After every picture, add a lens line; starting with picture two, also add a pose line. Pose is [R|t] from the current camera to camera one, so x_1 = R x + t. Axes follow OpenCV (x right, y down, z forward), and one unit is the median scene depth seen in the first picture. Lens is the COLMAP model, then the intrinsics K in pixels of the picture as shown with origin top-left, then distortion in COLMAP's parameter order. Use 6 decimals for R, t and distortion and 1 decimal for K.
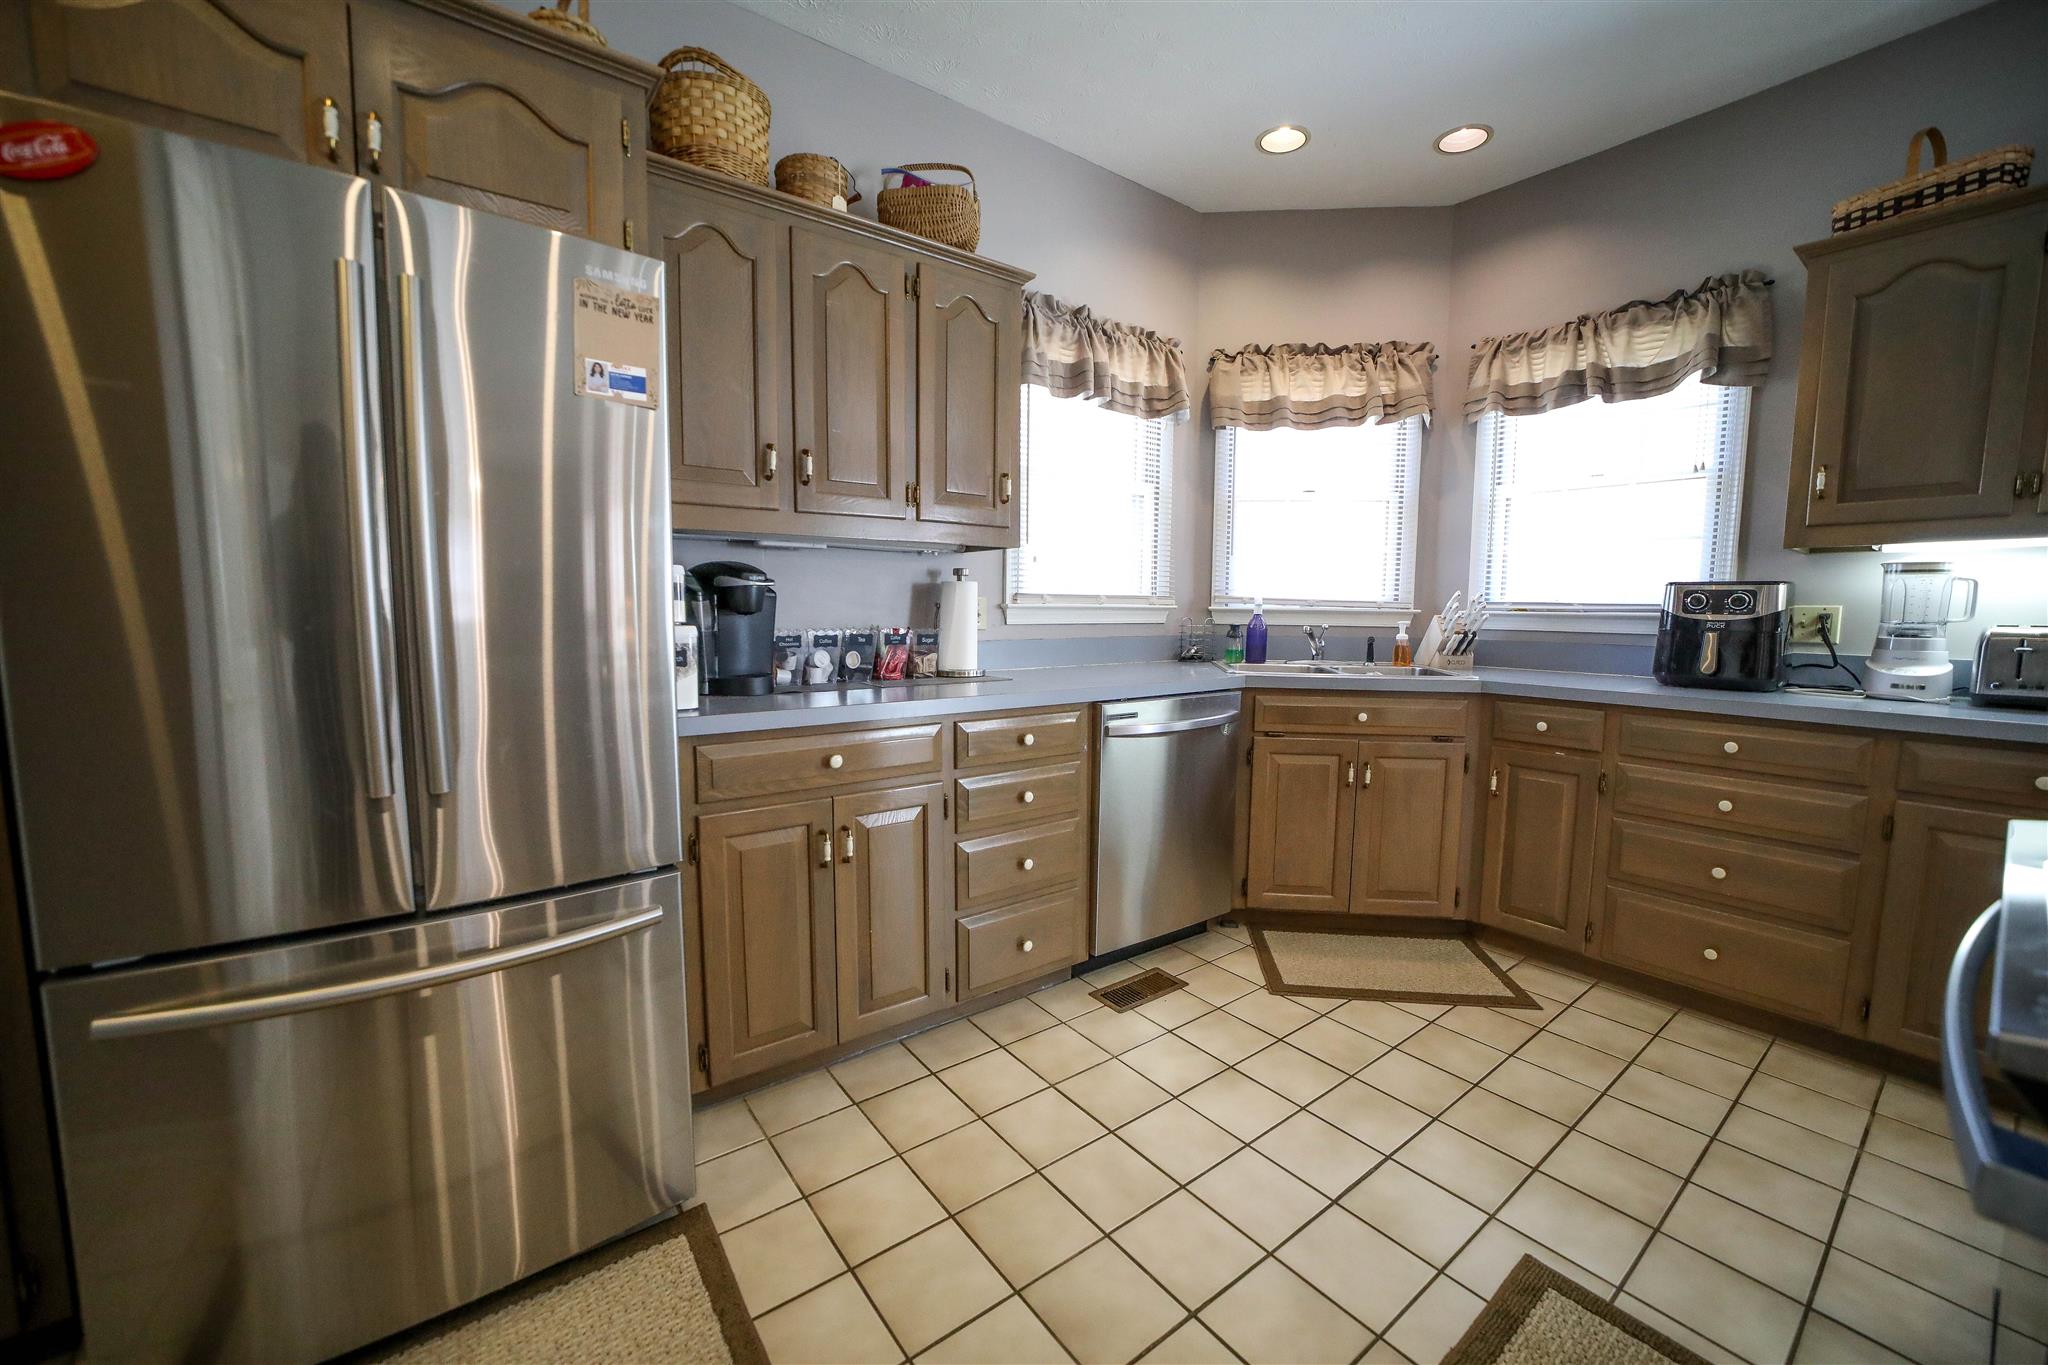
lens RADIAL K [[797.5, 0, 1019.6], [0, 797.5, 686.3], [0, 0, 1]] dist [-0.038182, 0.009924]
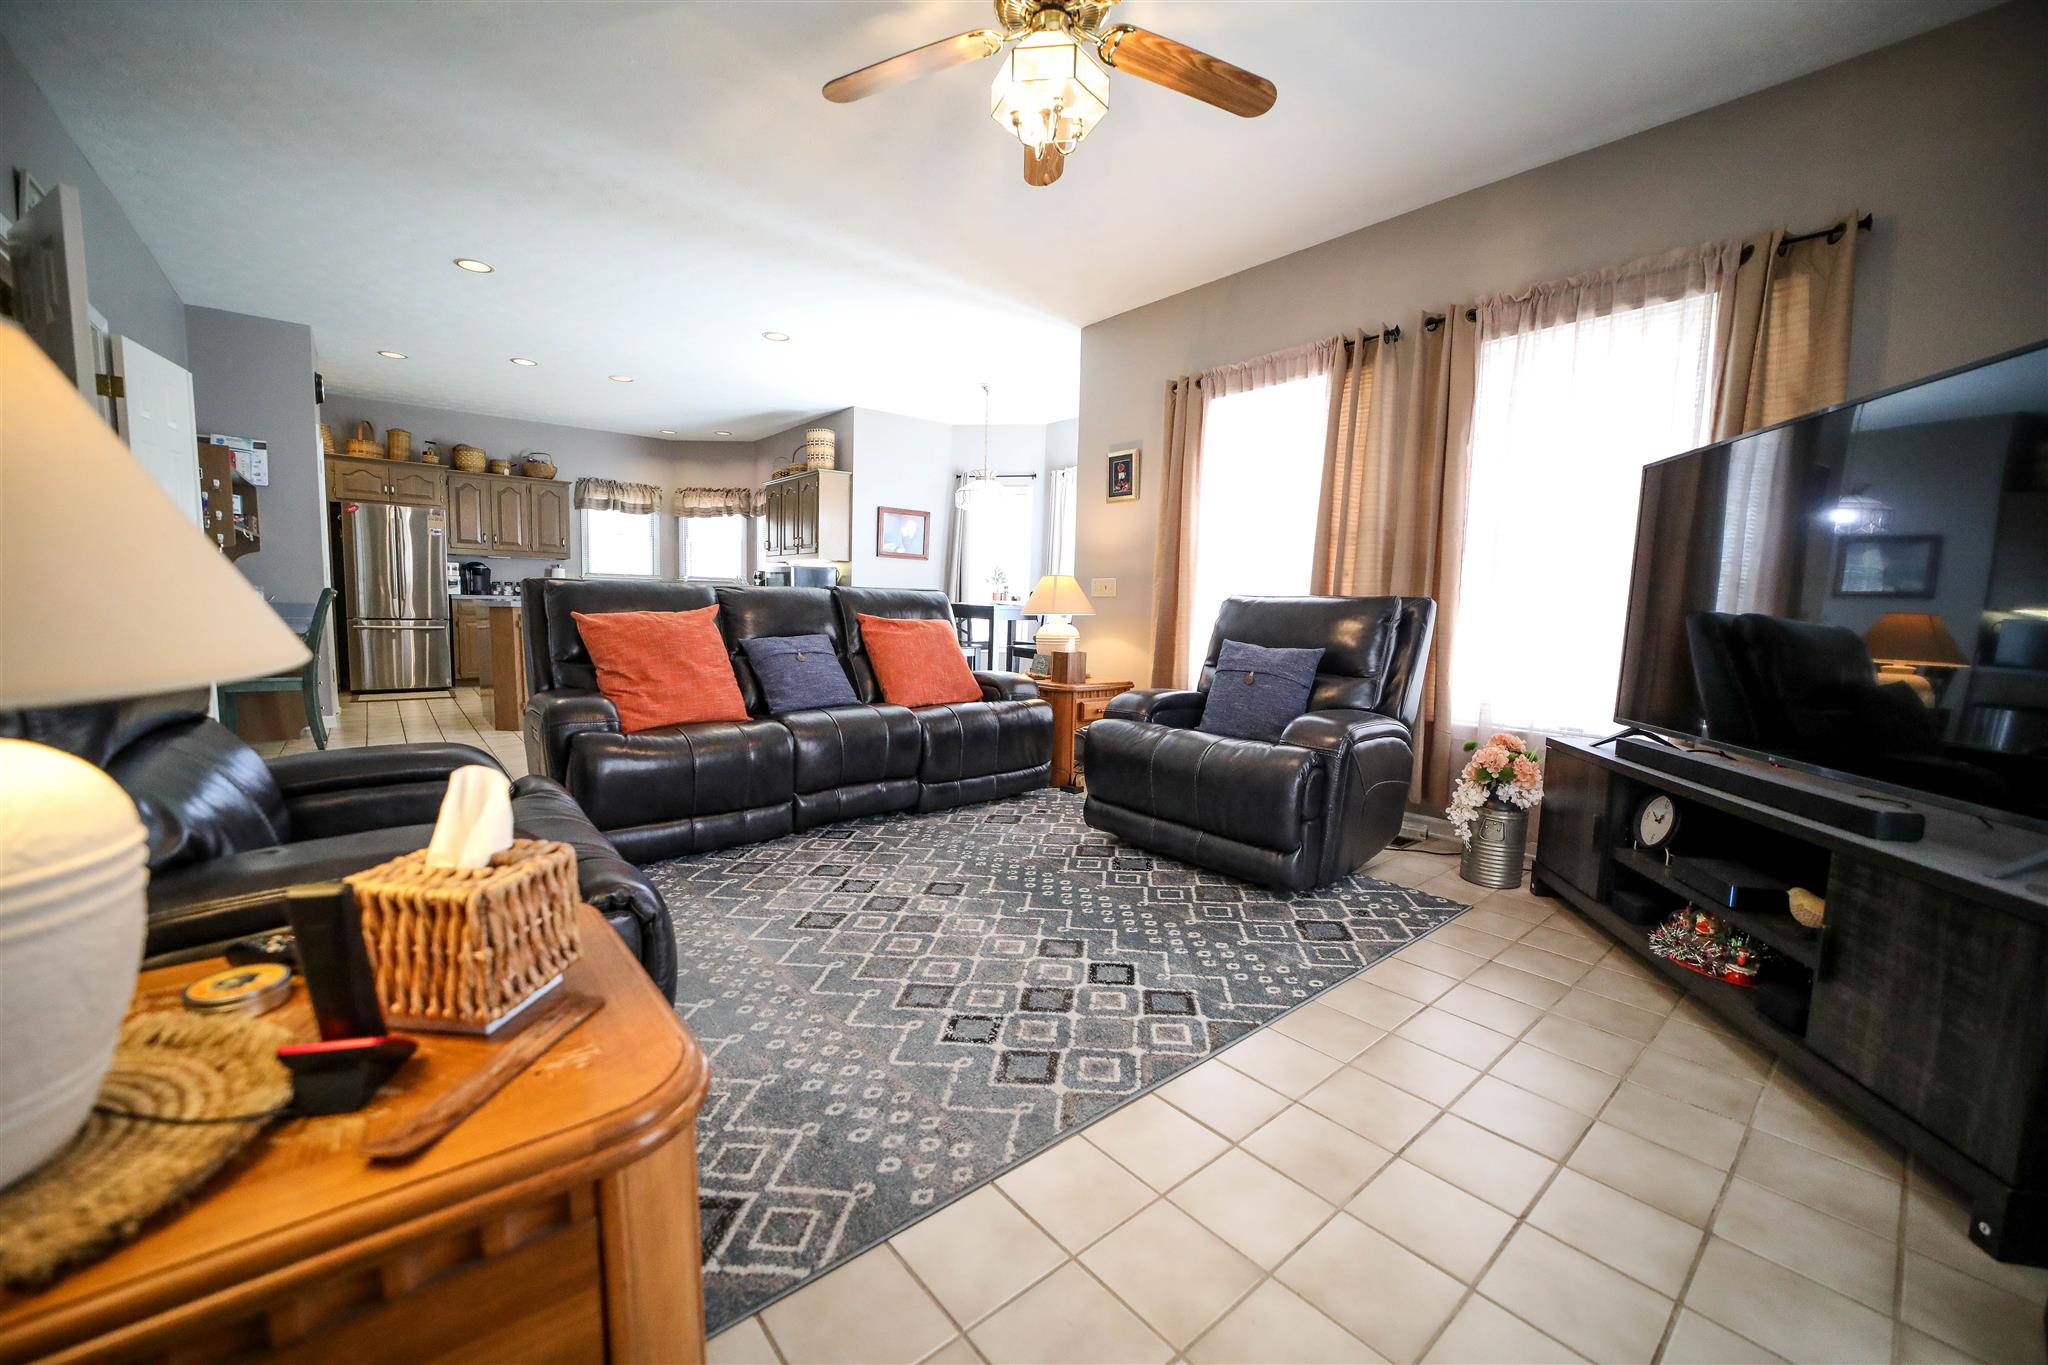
lens RADIAL K [[797.5, 0, 1019.6], [0, 797.5, 686.3], [0, 0, 1]] dist [-0.038182, 0.009924]
pose [[0.998405, 0.014839, 0.054476, 1.663300], [-0.015209, 0.999864, 0.006381, 0.309998], [-0.054374, -0.007199, 0.998495, -2.383421]]
